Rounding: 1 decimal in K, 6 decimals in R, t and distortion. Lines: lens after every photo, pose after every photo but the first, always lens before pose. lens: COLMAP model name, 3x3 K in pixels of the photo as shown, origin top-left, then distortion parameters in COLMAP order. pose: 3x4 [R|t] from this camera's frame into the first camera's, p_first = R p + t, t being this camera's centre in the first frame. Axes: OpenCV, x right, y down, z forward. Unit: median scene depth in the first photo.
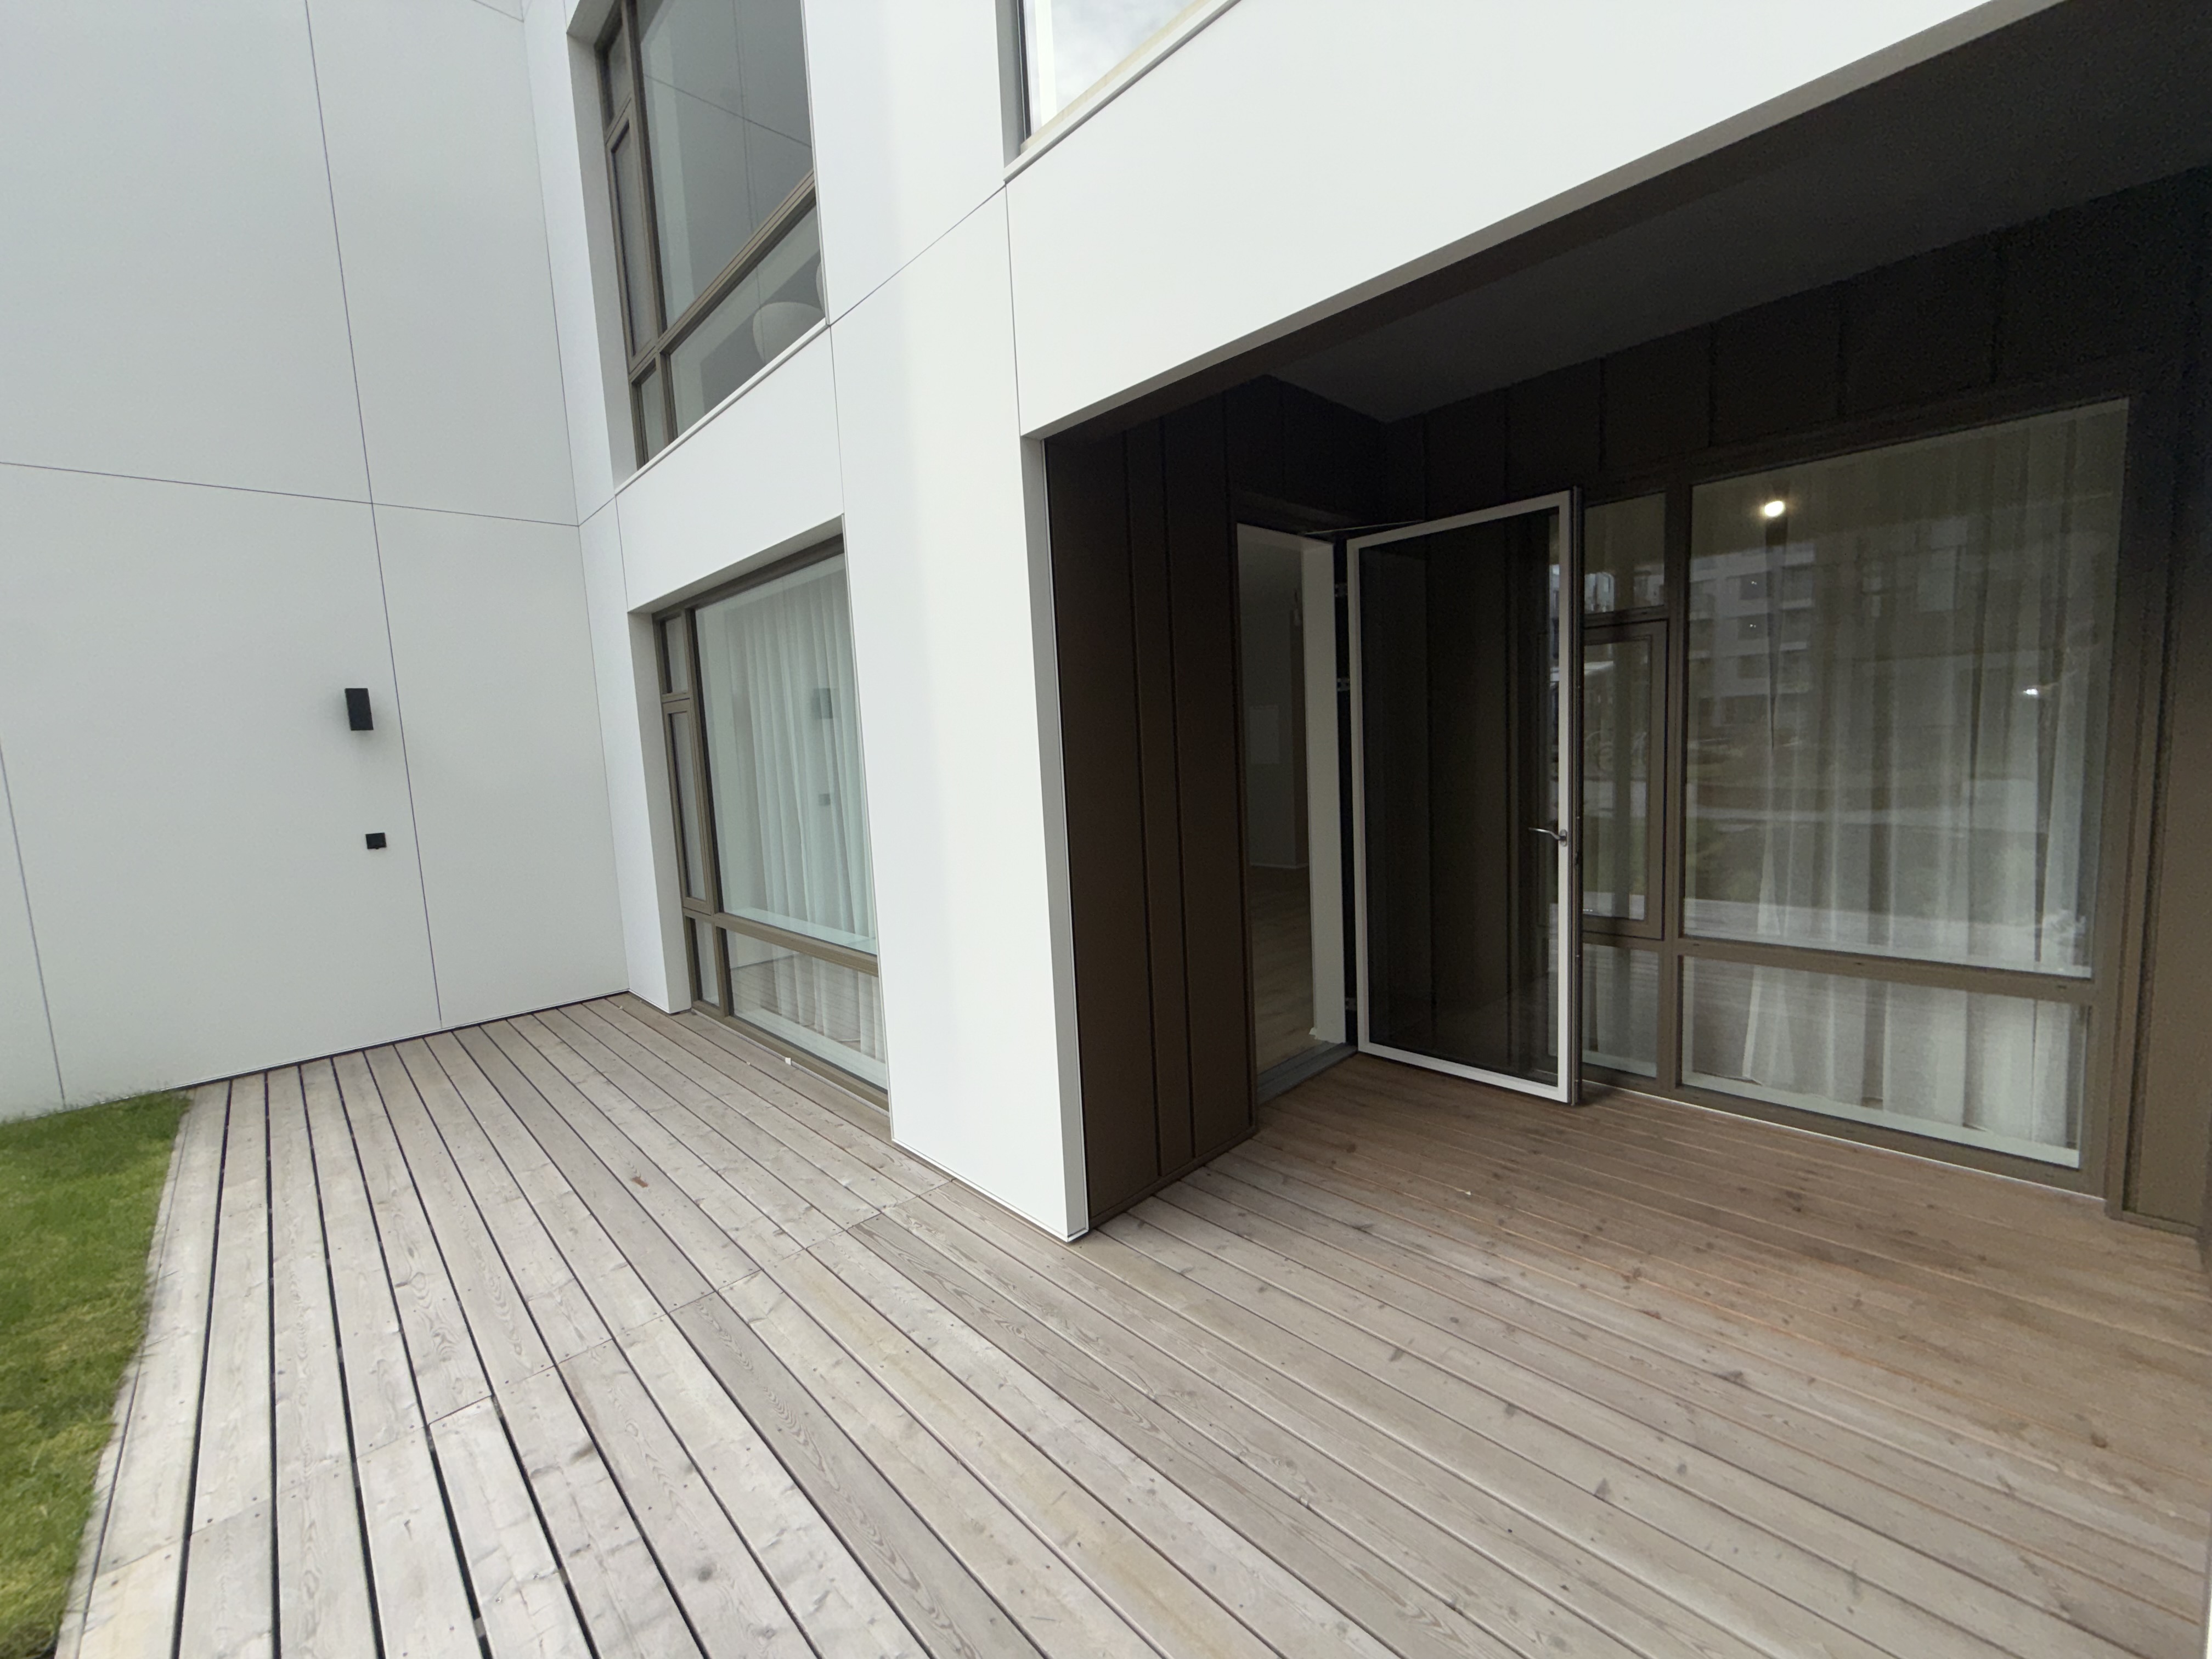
lens RADIAL K [[886.0, 0, 1098.8], [0, 886.0, 827.2], [0, 0, 1]] dist [0.000417, 0.000013]
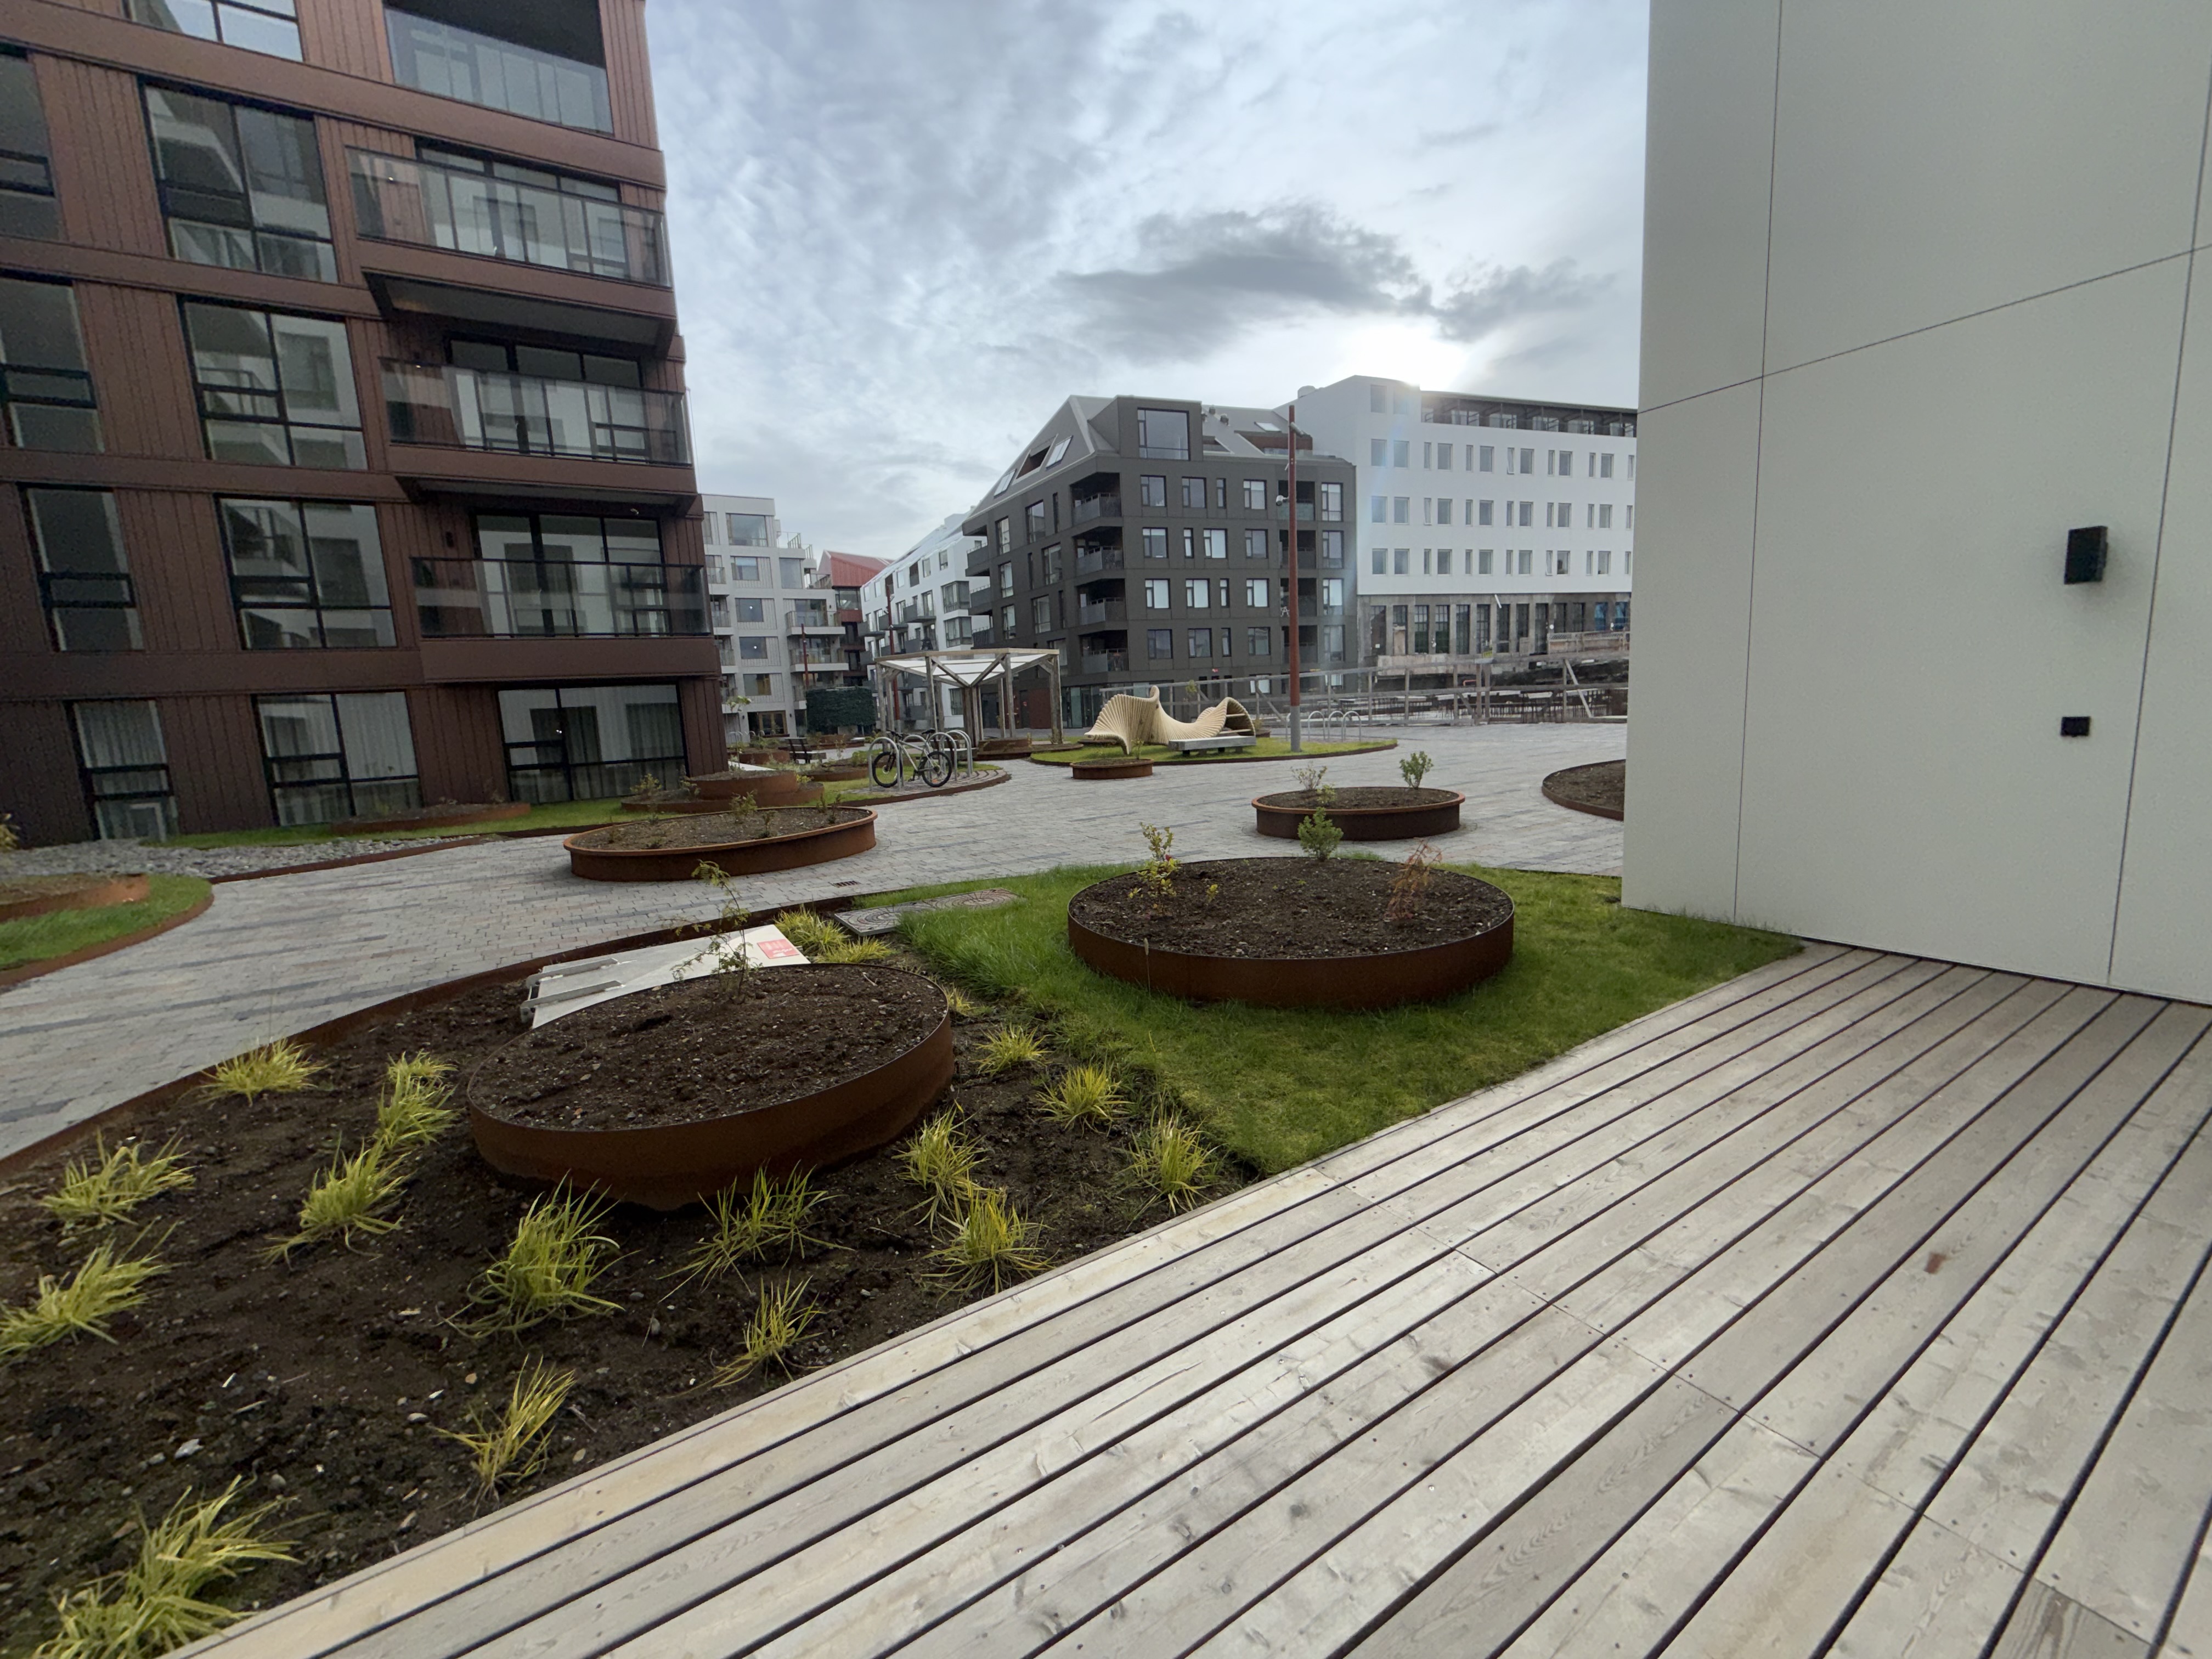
lens RADIAL K [[886.0, 0, 1100.0], [0, 886.0, 828.6], [0, 0, 1]] dist [0.000417, 0.000013]
pose [[-0.206705, 0.203225, -0.957065, 0.208334], [-0.038296, 0.975760, 0.215466, -0.051228], [0.977654, 0.081190, -0.193911, 0.493383]]
